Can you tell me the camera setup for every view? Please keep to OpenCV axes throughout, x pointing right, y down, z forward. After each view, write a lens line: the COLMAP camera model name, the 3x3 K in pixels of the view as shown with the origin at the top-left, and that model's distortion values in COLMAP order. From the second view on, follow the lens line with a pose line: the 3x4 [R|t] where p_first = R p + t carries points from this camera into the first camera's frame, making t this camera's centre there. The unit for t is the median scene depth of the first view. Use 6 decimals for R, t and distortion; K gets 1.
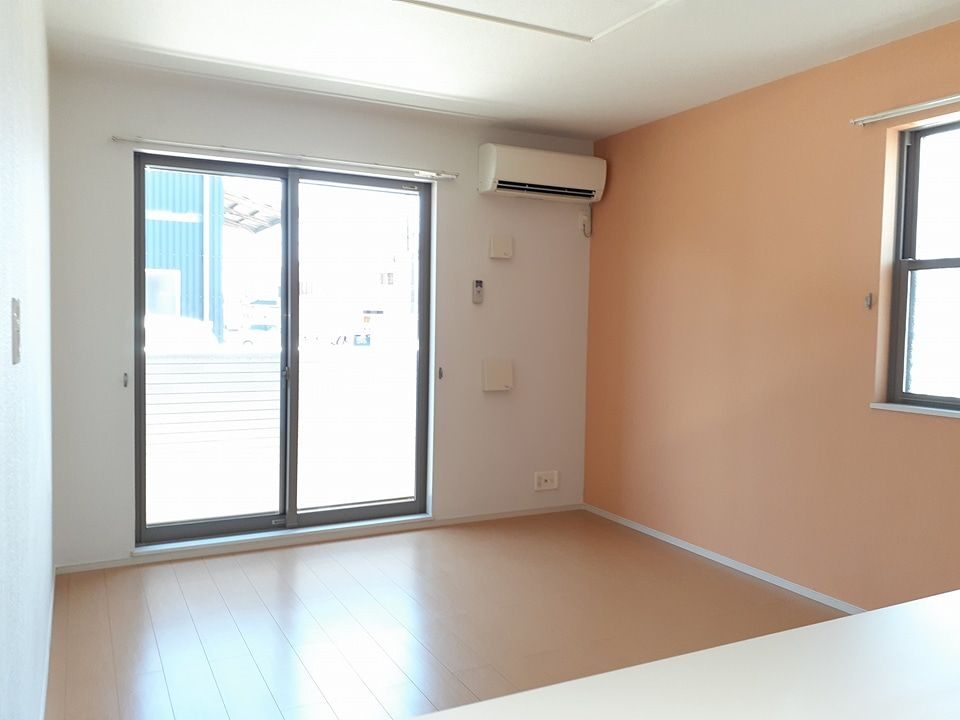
lens RADIAL K [[775.9, 0, 480.8], [0, 775.9, 360.7], [0, 0, 1]] dist [-0.006546, -0.021017]
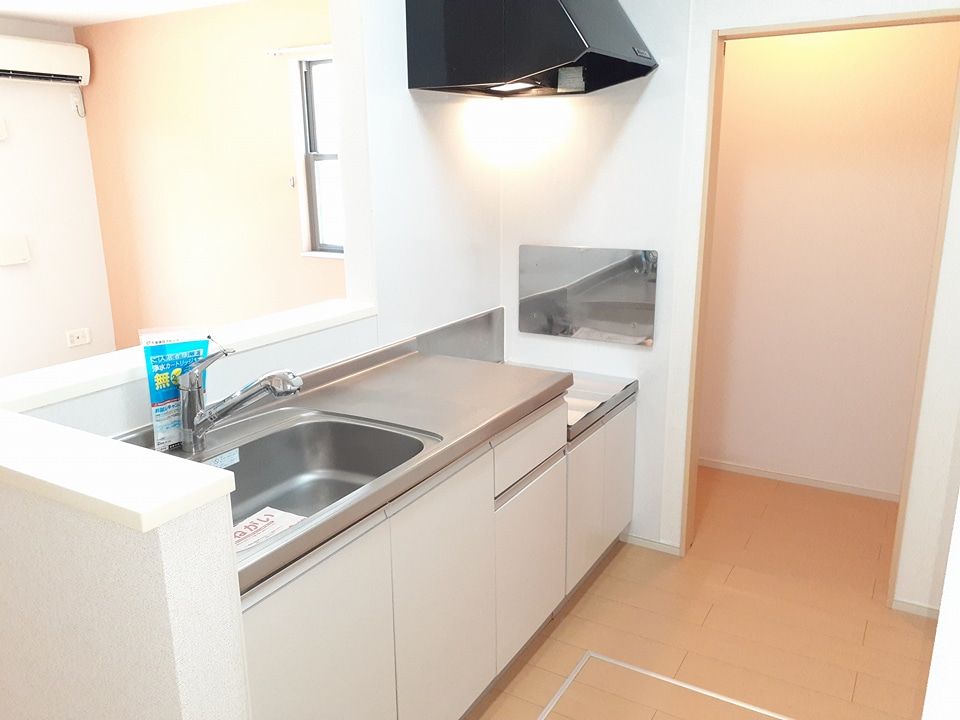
lens RADIAL K [[775.9, 0, 477.9], [0, 775.9, 364.1], [0, 0, 1]] dist [-0.006546, -0.021017]
pose [[0.852090, -0.166596, 0.496174, 0.013787], [0.057128, 0.971930, 0.228230, -0.036987], [-0.520268, -0.166127, 0.837689, -0.291000]]
